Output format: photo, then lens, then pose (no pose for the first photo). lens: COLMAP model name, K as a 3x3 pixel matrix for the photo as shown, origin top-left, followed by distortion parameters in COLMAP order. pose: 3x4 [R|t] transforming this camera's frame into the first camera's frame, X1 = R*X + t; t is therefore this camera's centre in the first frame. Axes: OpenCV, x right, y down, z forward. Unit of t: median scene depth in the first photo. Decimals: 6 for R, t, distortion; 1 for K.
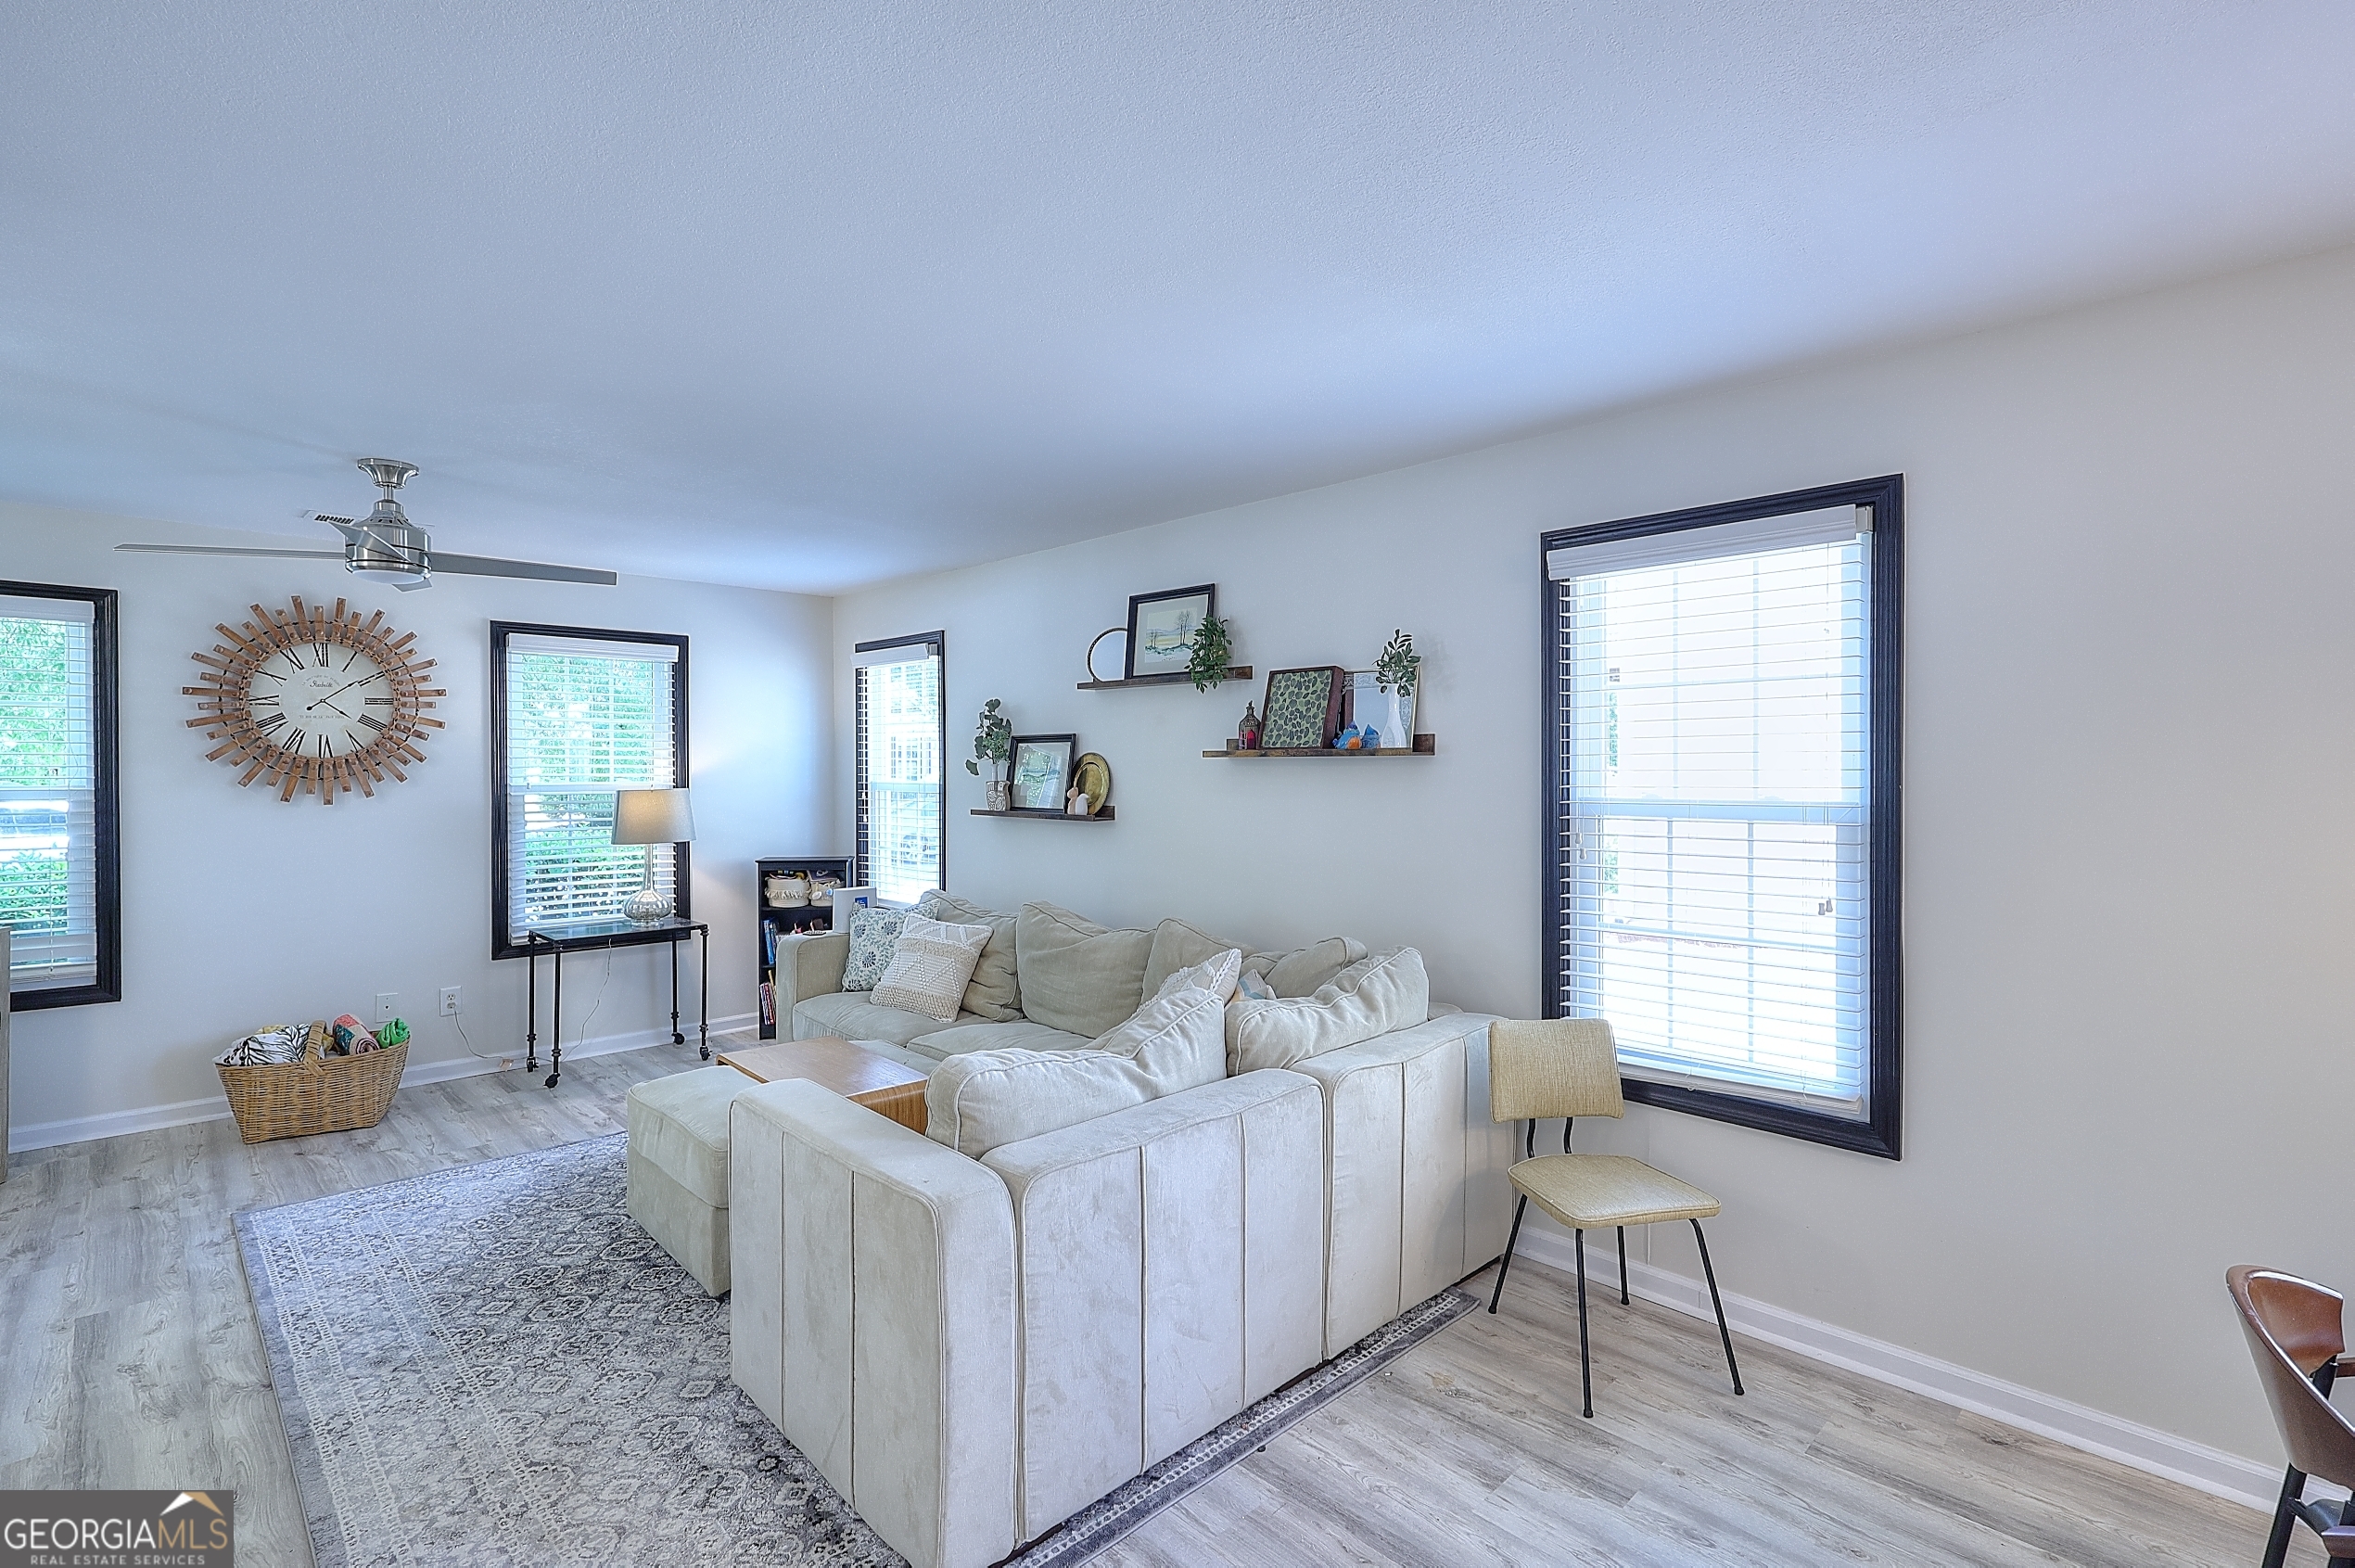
lens RADIAL K [[1079.2, 0, 1178.7], [0, 1079.2, 778.5], [0, 0, 1]] dist [-0.006663, 0.001788]
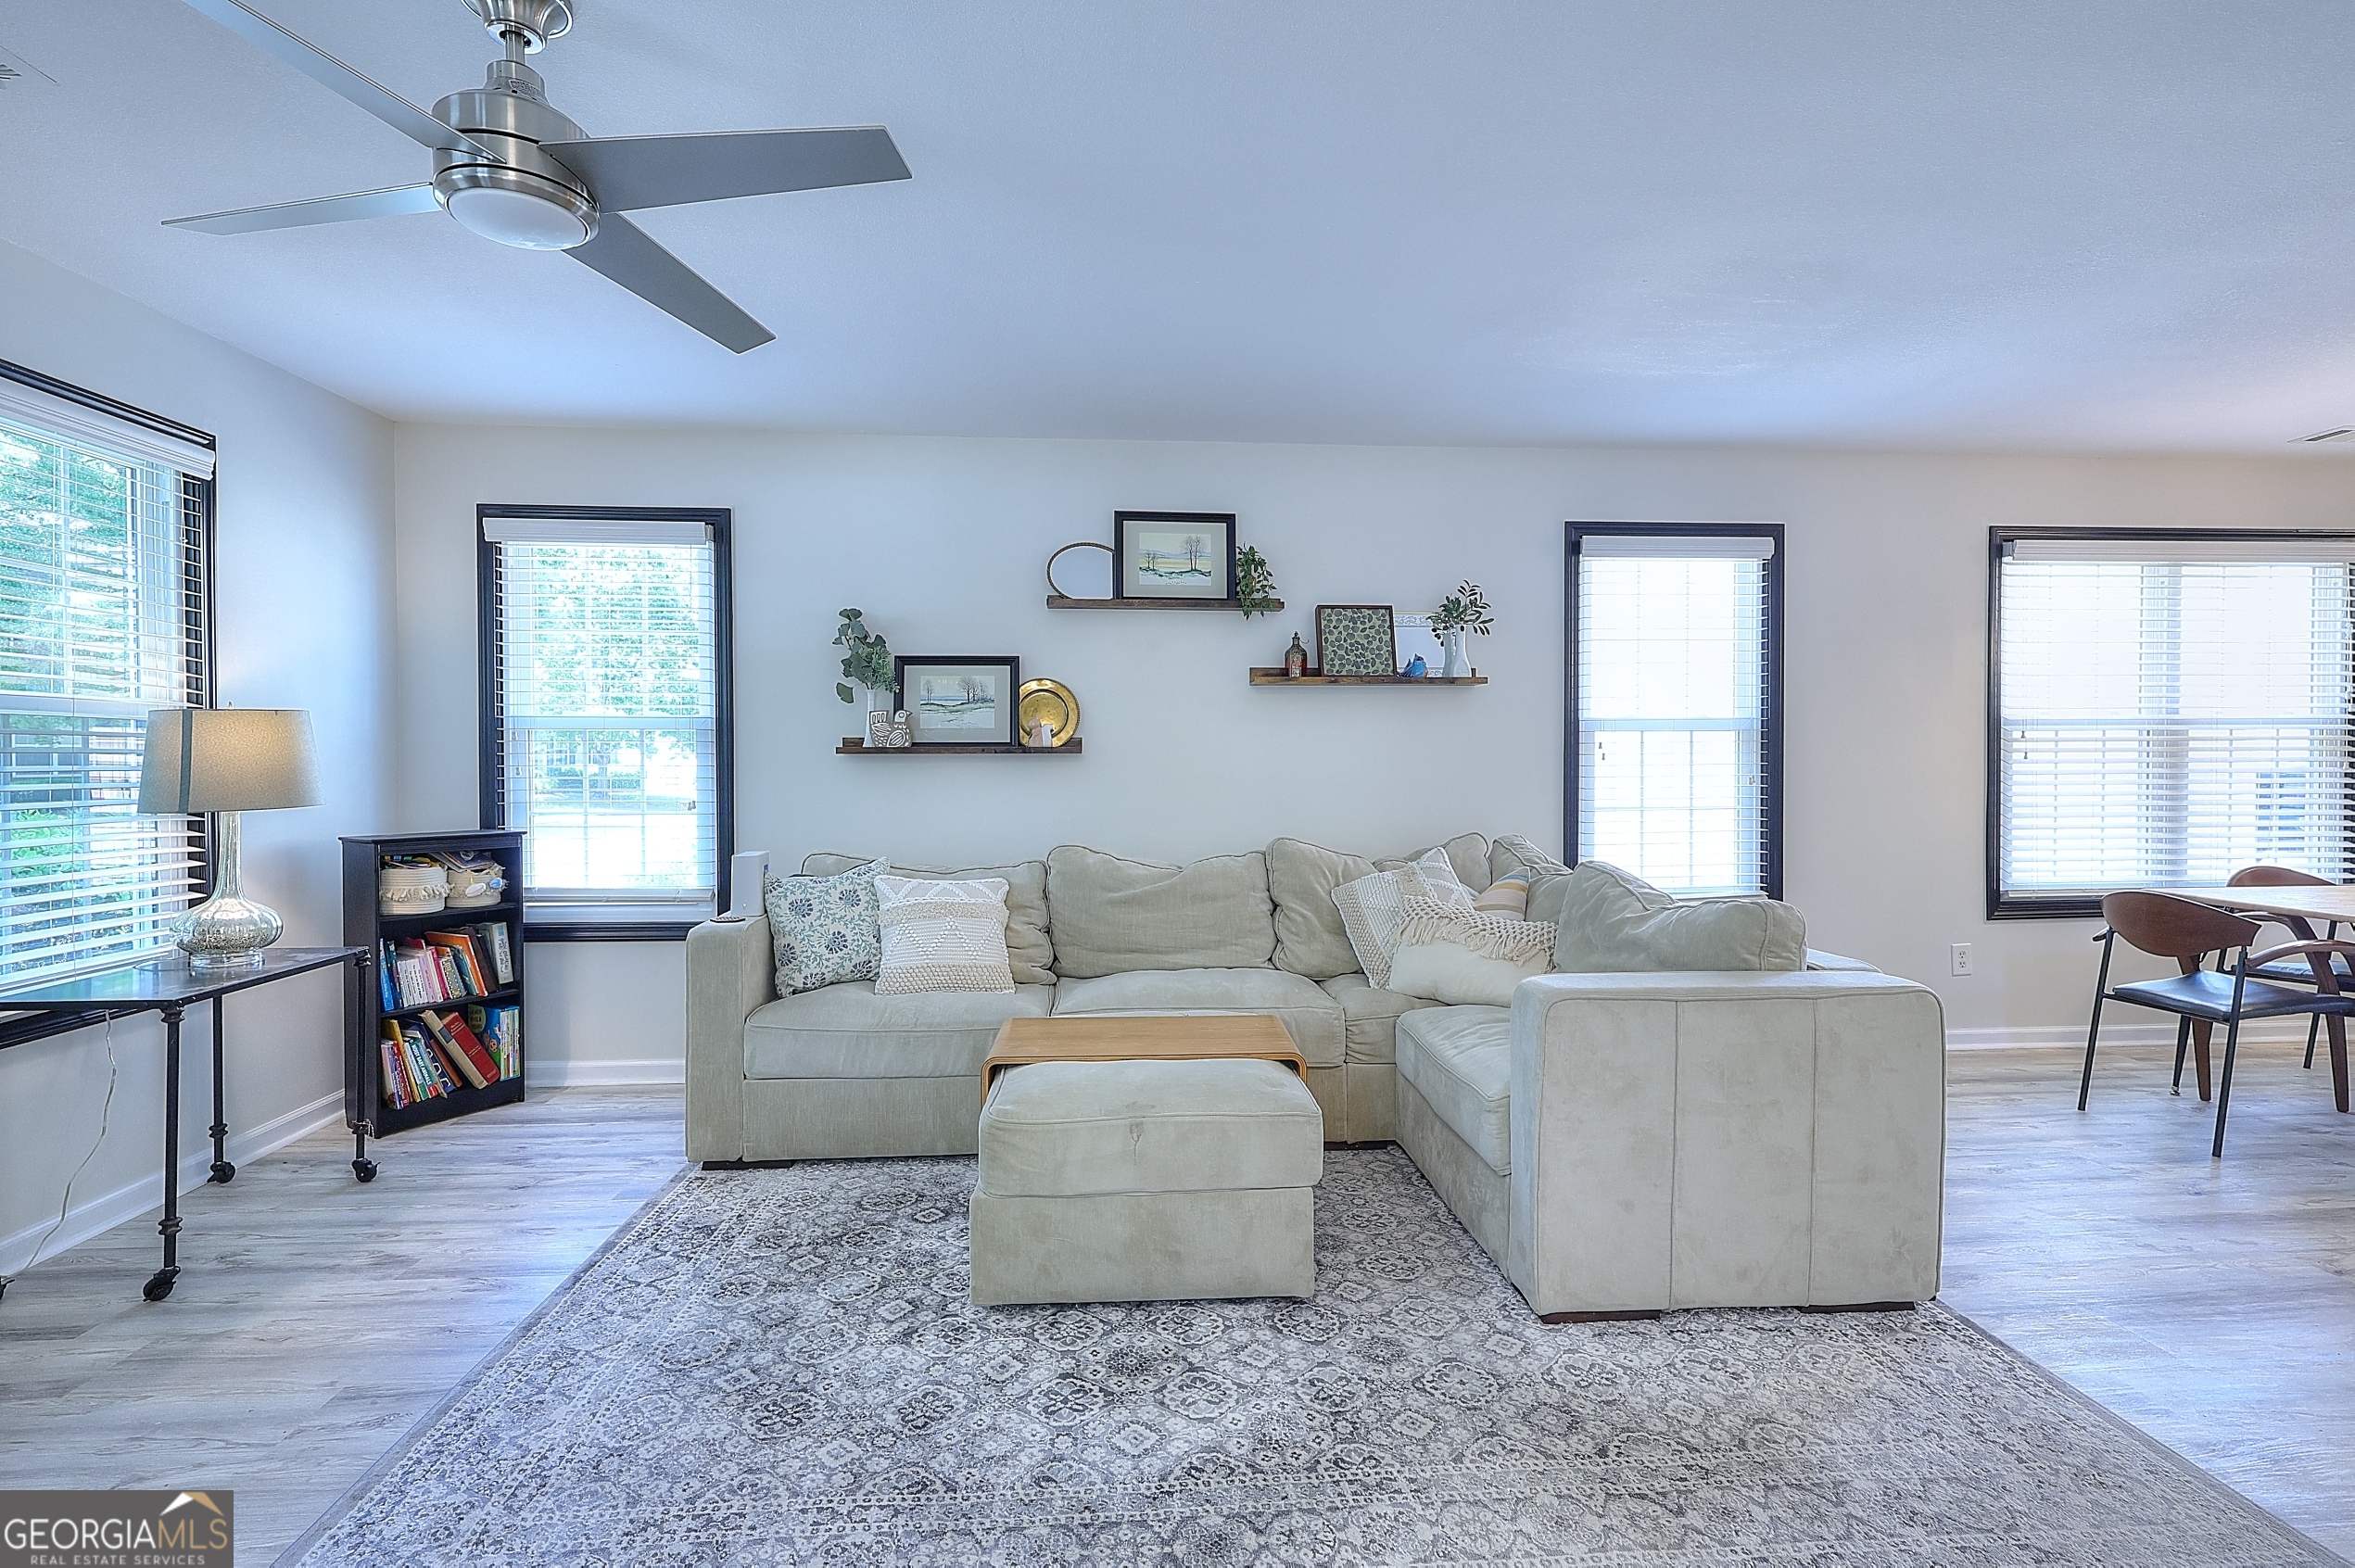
lens RADIAL K [[1080.9, 0, 1176.6], [0, 1080.9, 774.7], [0, 0, 1]] dist [-0.005914, 0.000936]
pose [[0.645179, -0.014699, 0.763890, -0.779457], [0.010988, 0.999890, 0.009960, 0.053978], [-0.763952, 0.001967, 0.645270, 0.384350]]
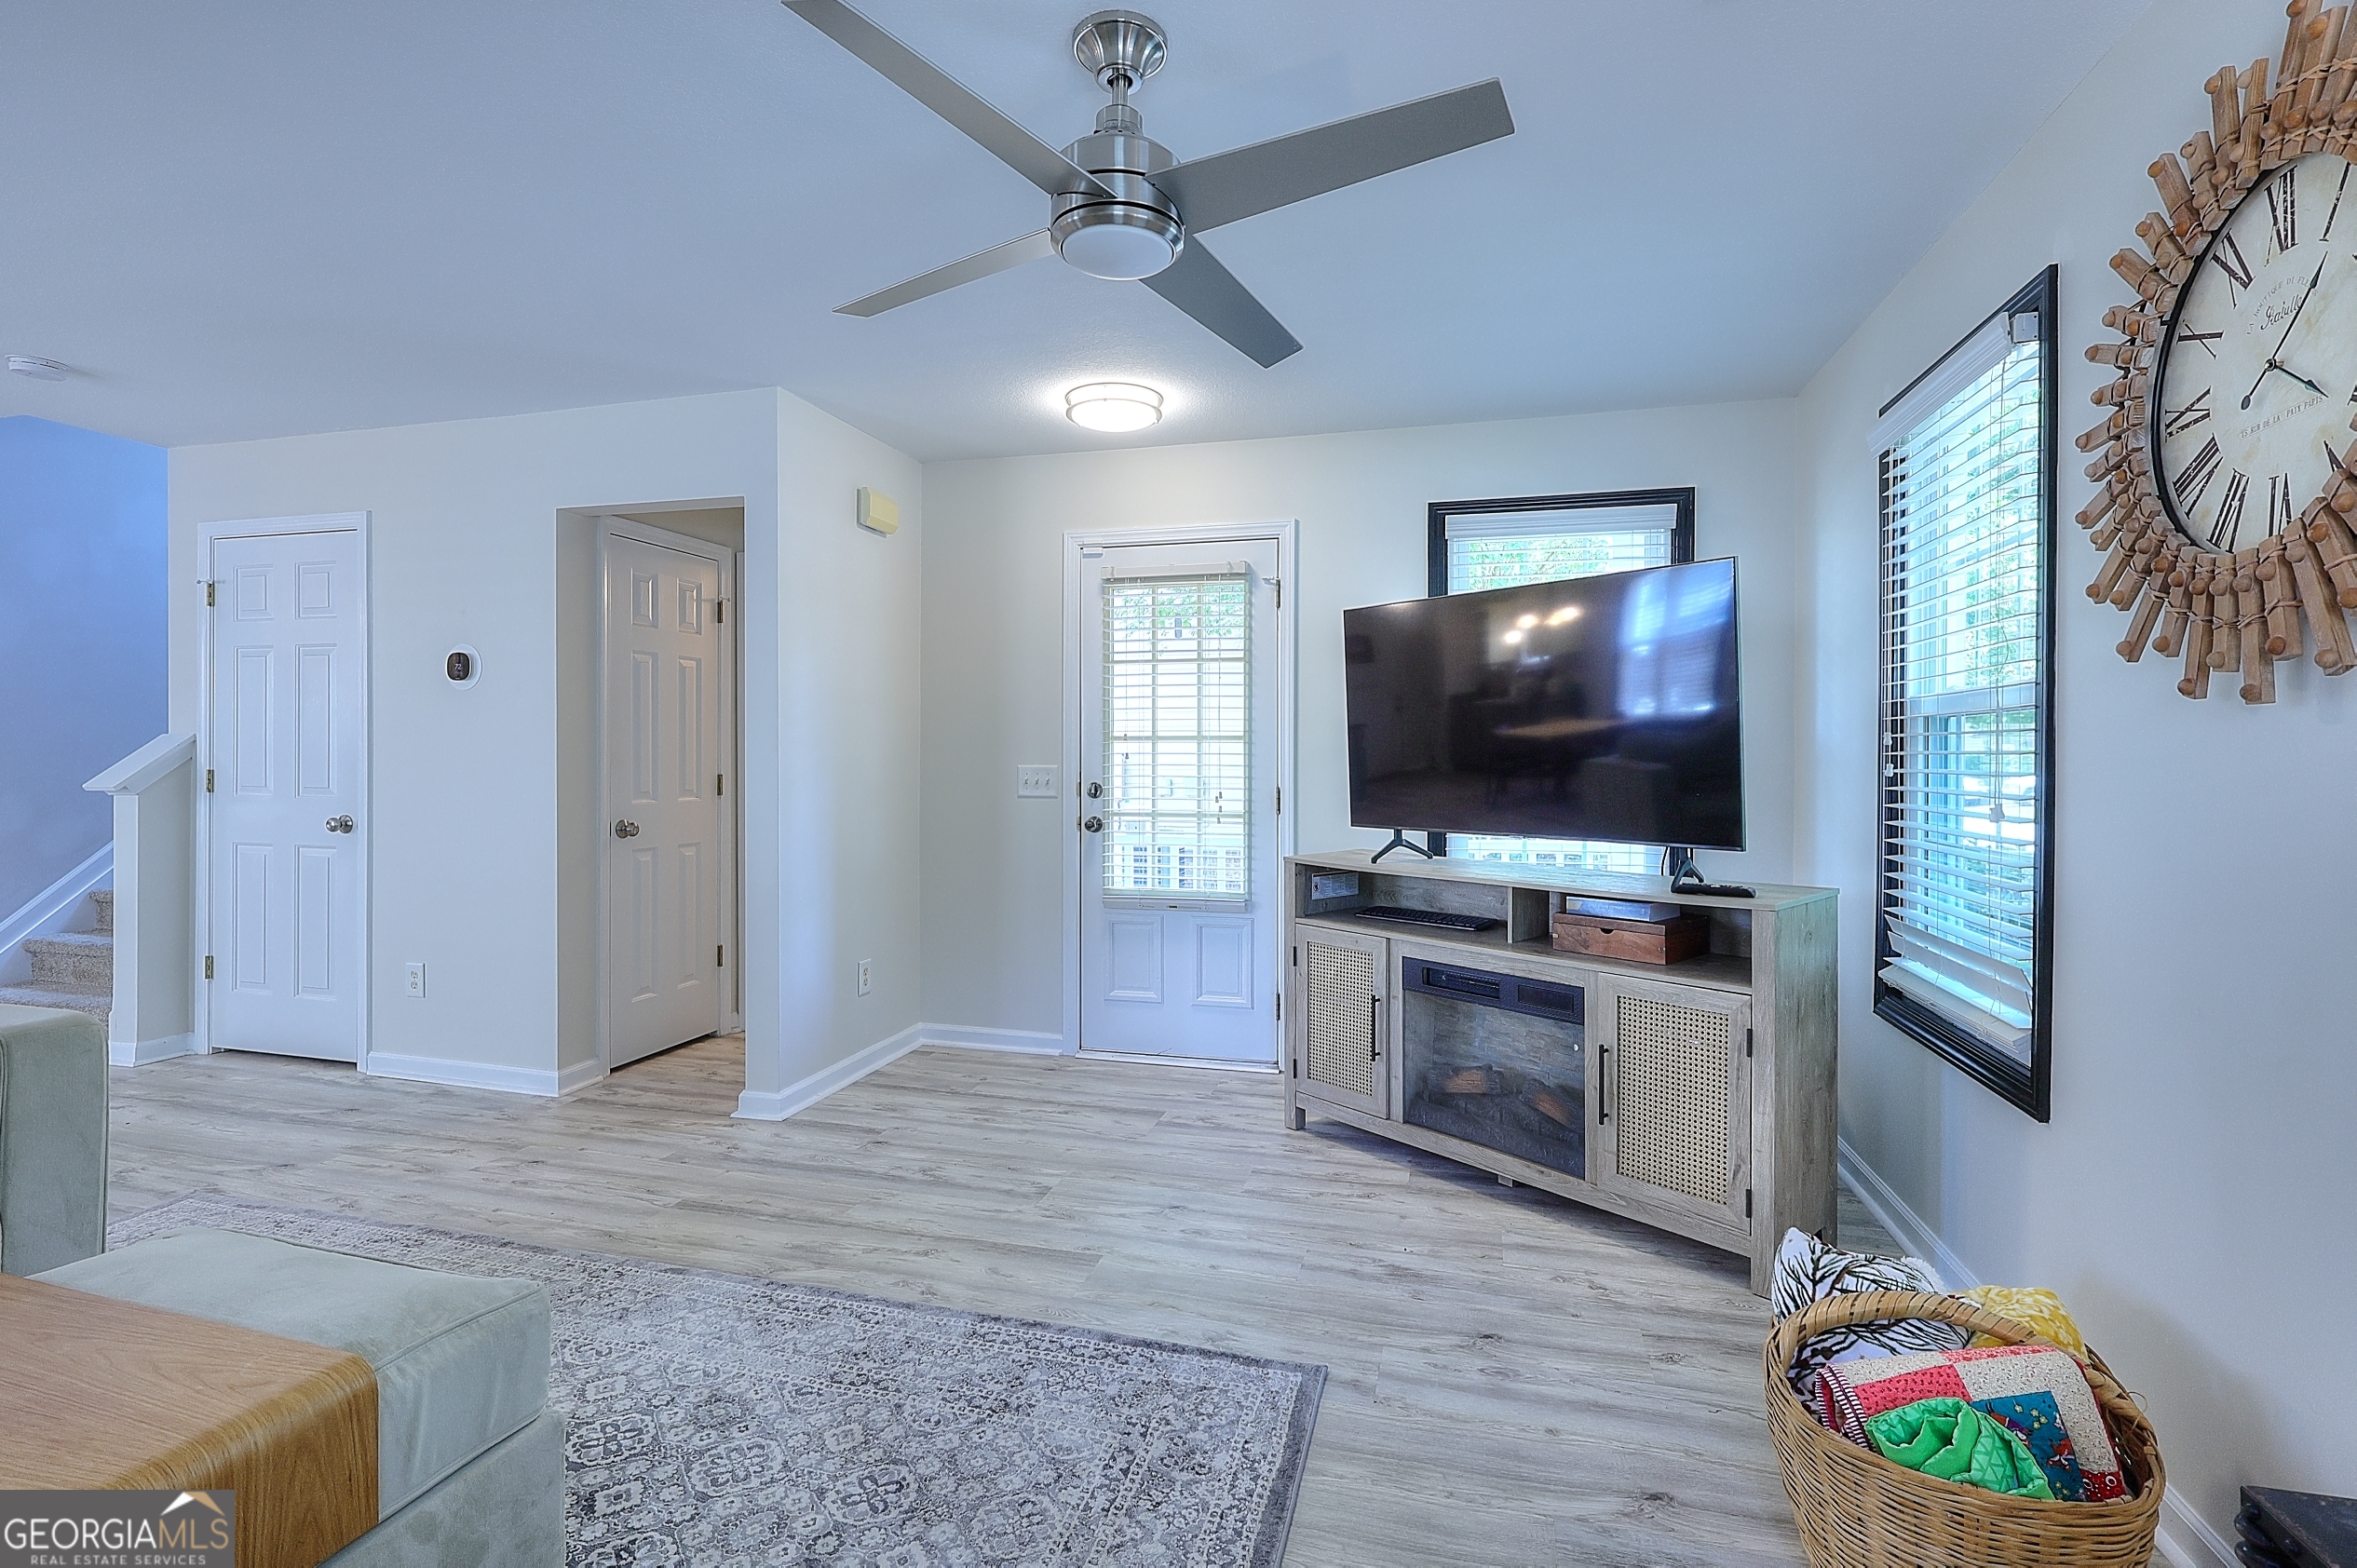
lens RADIAL K [[1085.3, 0, 1183.5], [0, 1085.3, 774.9], [0, 0, 1]] dist [-0.007152, 0.000059]
pose [[-0.862919, -0.001611, -0.505340, -0.420223], [-0.013039, 0.999733, 0.019077, 0.048586], [0.505175, 0.023051, -0.862709, 1.251210]]
